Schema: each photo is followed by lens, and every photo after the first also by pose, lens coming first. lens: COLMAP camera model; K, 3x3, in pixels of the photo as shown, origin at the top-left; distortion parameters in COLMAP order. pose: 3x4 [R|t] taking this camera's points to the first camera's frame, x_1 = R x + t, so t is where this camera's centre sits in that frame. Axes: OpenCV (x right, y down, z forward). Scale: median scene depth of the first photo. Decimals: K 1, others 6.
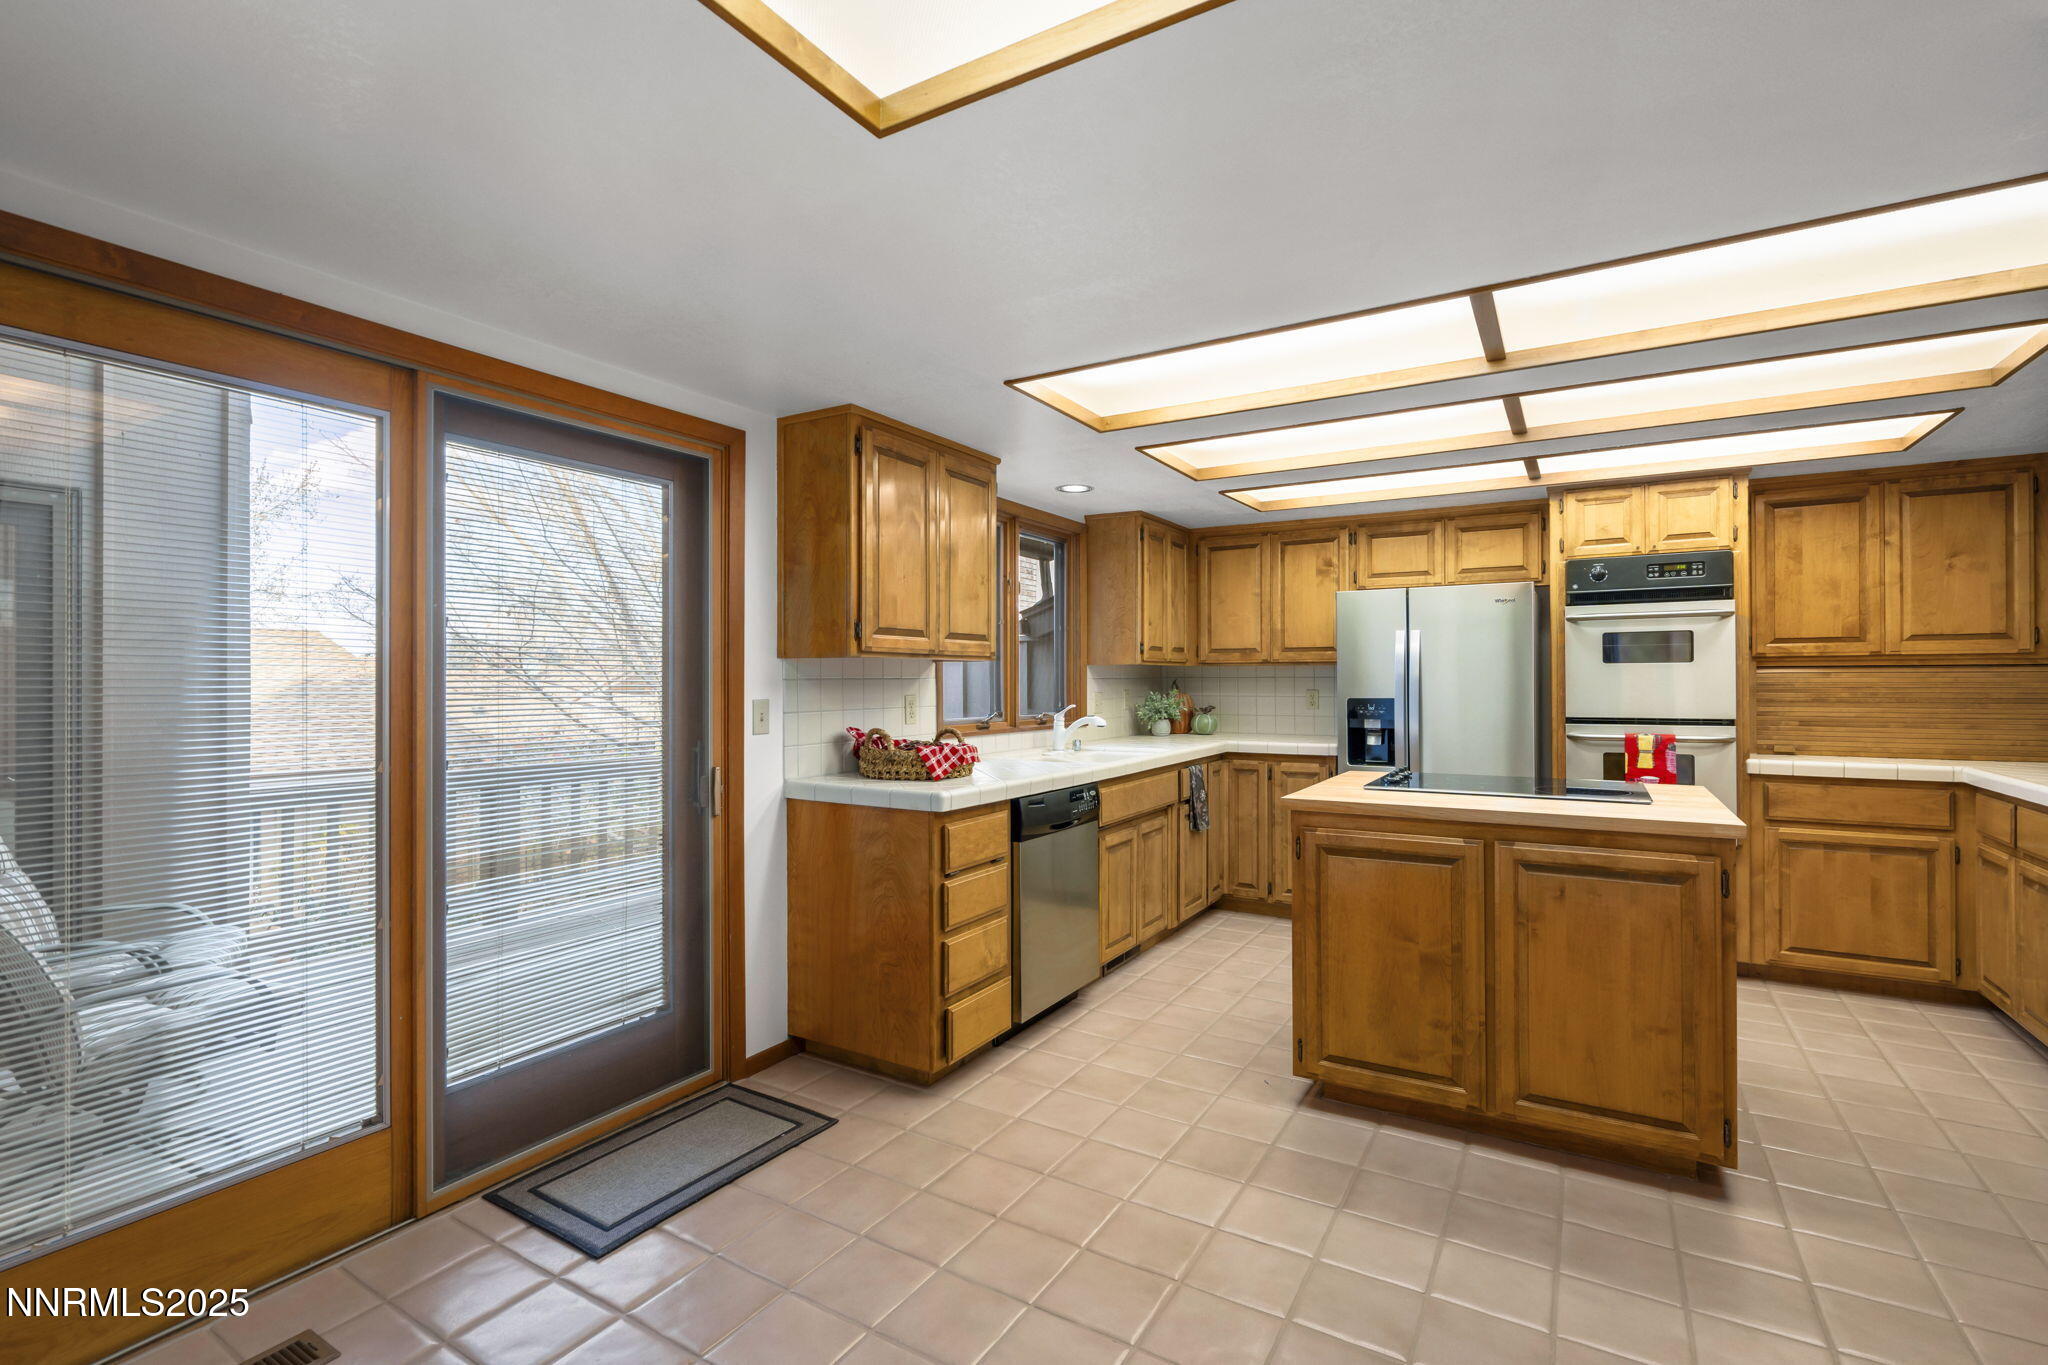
lens RADIAL K [[934.9, 0, 1021.7], [0, 934.9, 672.6], [0, 0, 1]] dist [0.000587, 0.000873]
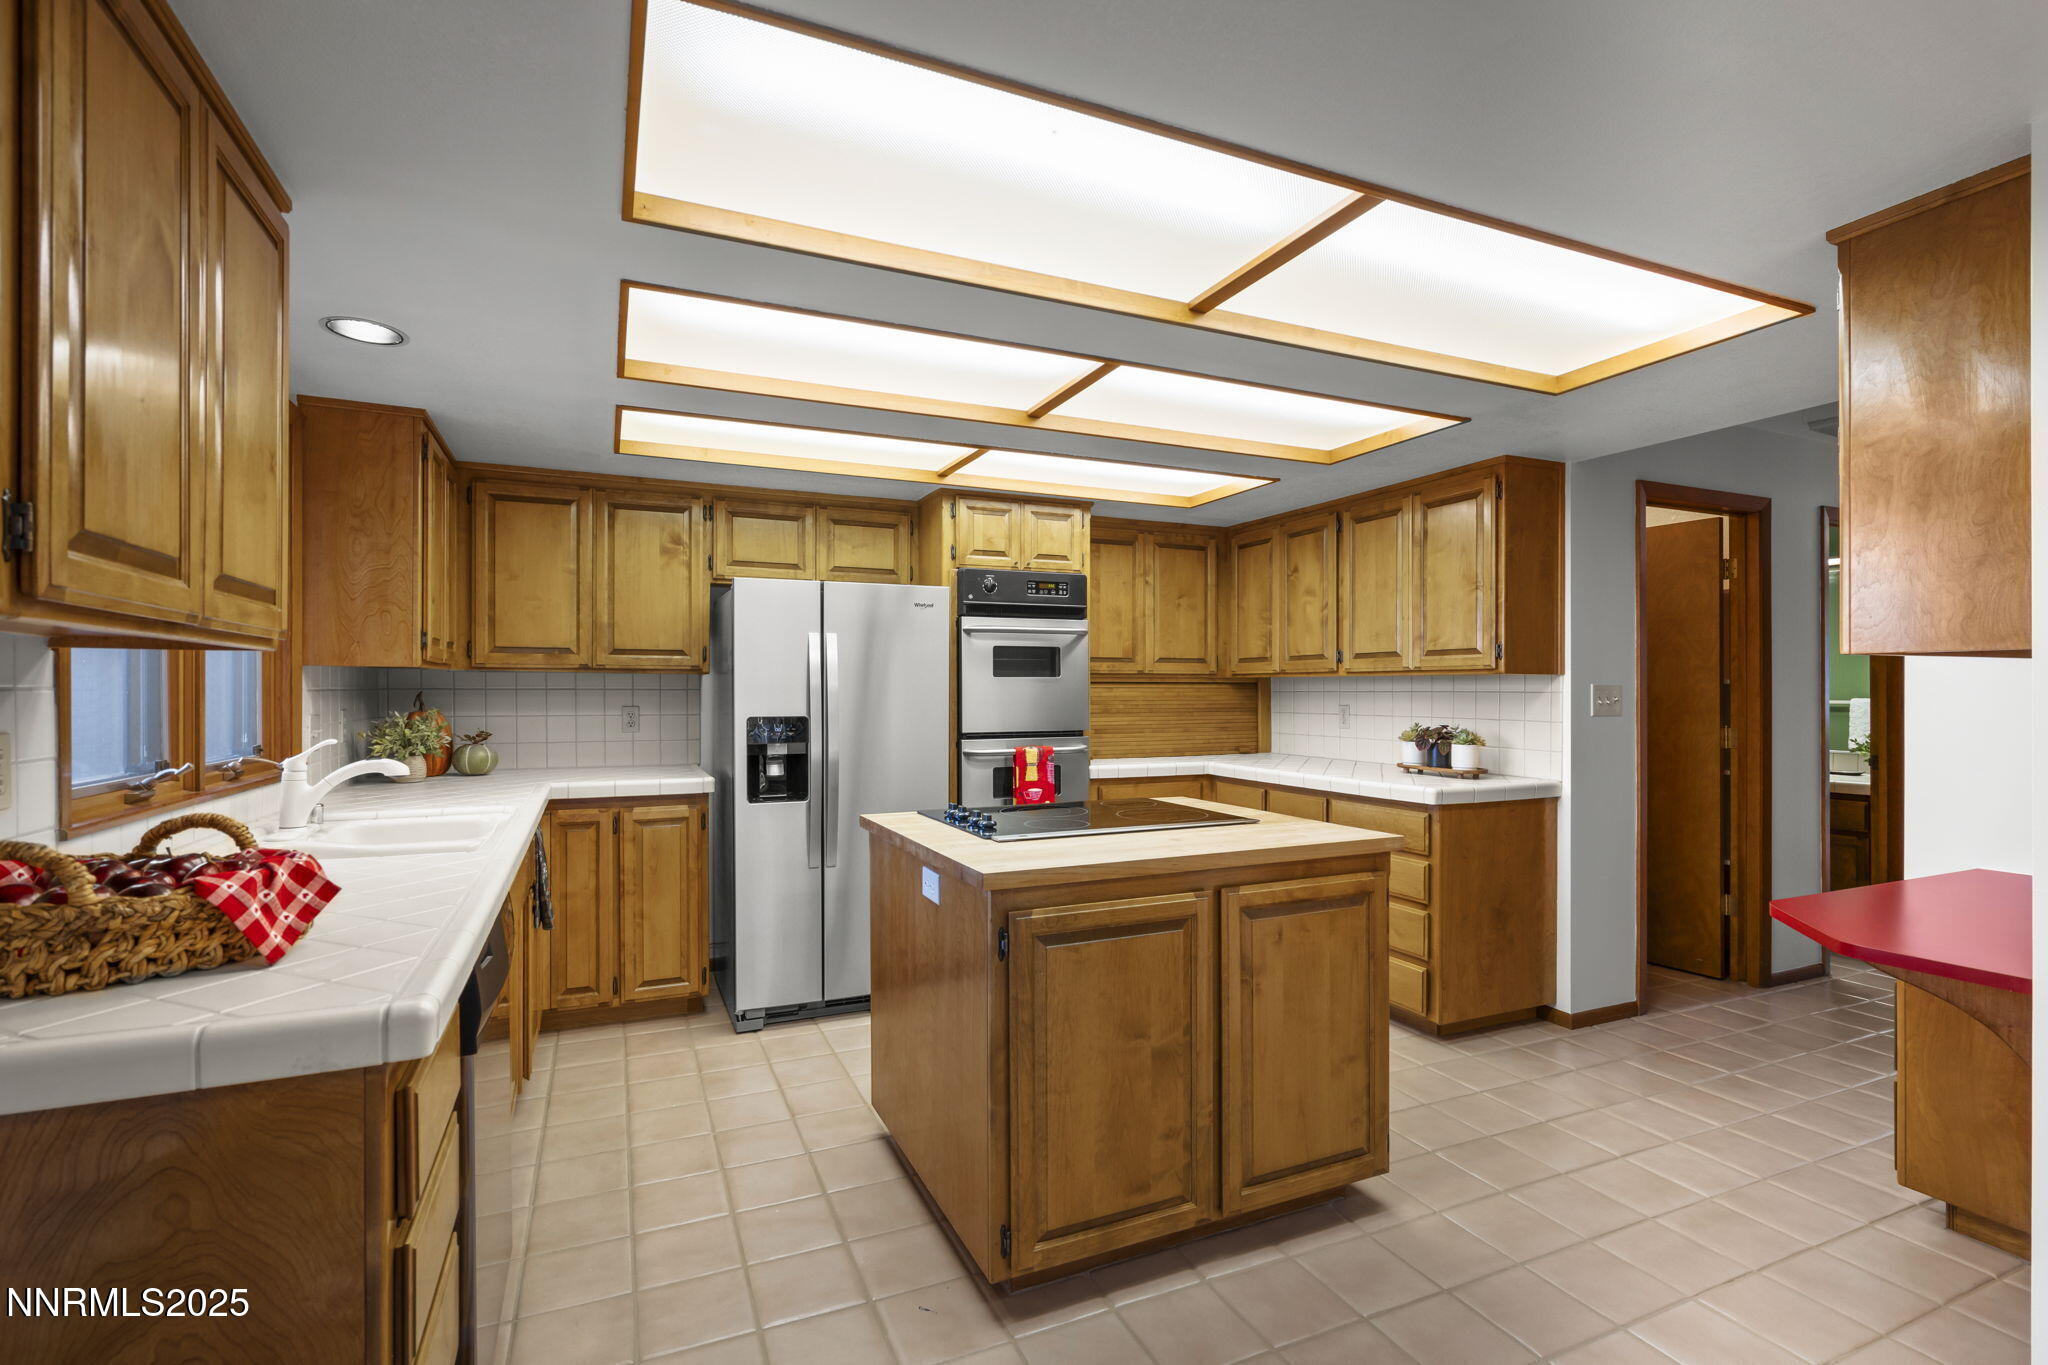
lens RADIAL K [[938.9, 0, 1010.9], [0, 938.9, 693.3], [0, 0, 1]] dist [-0.002703, 0.000192]
pose [[0.577903, 0.001122, 0.816105, -0.180491], [-0.008276, 0.999956, 0.004486, 0.002888], [-0.816064, -0.009347, 0.577887, 0.432428]]
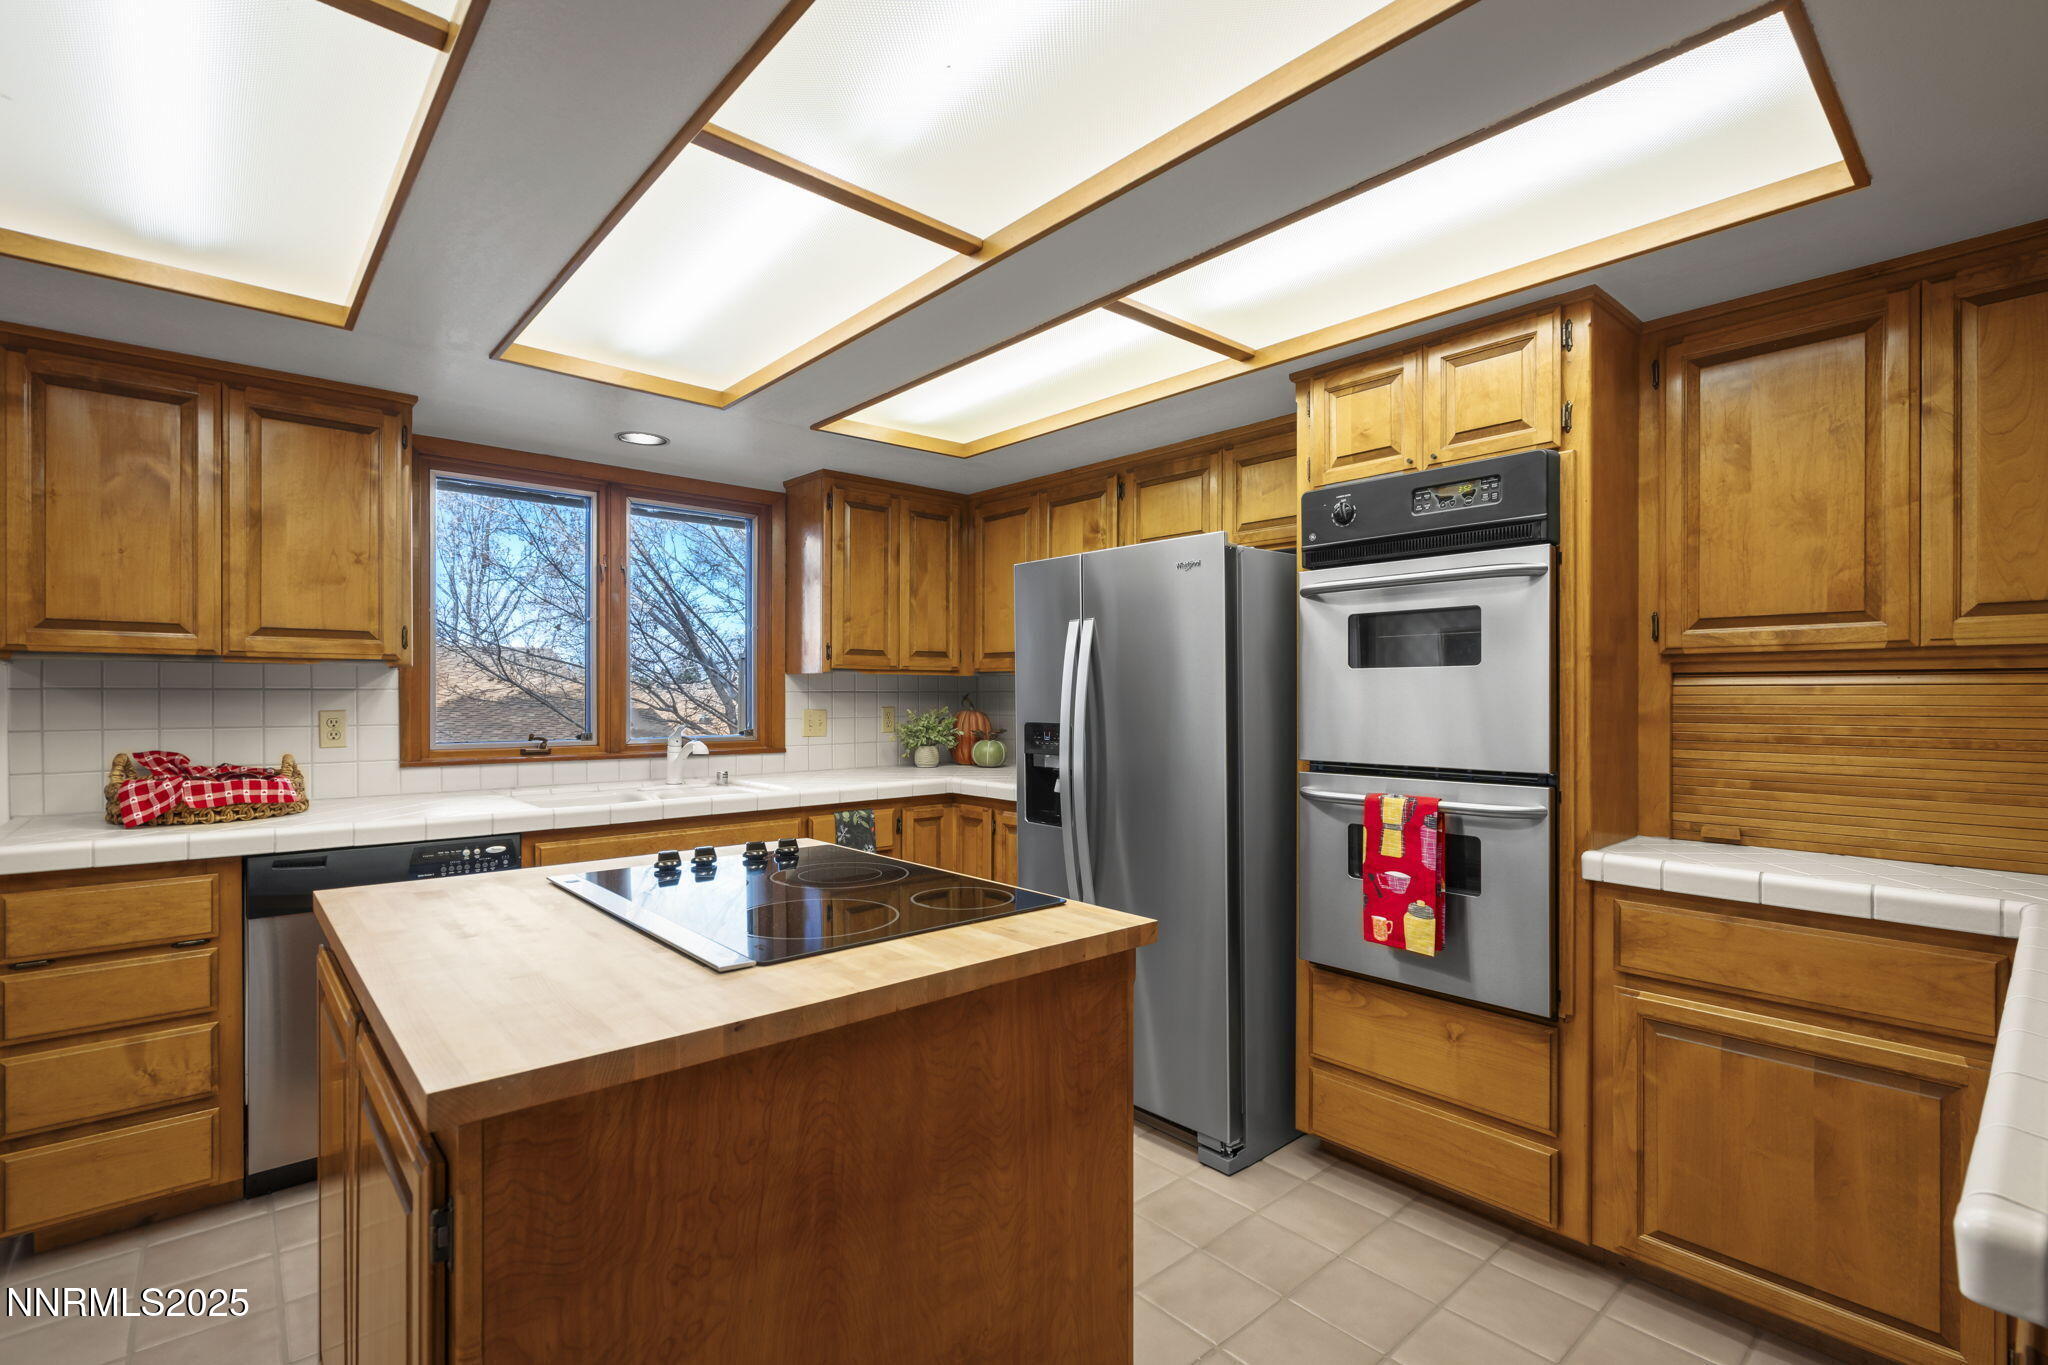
lens RADIAL K [[930.4, 0, 1019.2], [0, 930.4, 690.6], [0, 0, 1]] dist [-0.001757, 0.000652]
pose [[0.954358, 0.004028, -0.298639, 0.625294], [-0.002950, 0.999987, 0.004061, 0.002629], [0.298651, -0.002994, 0.954358, 0.412376]]
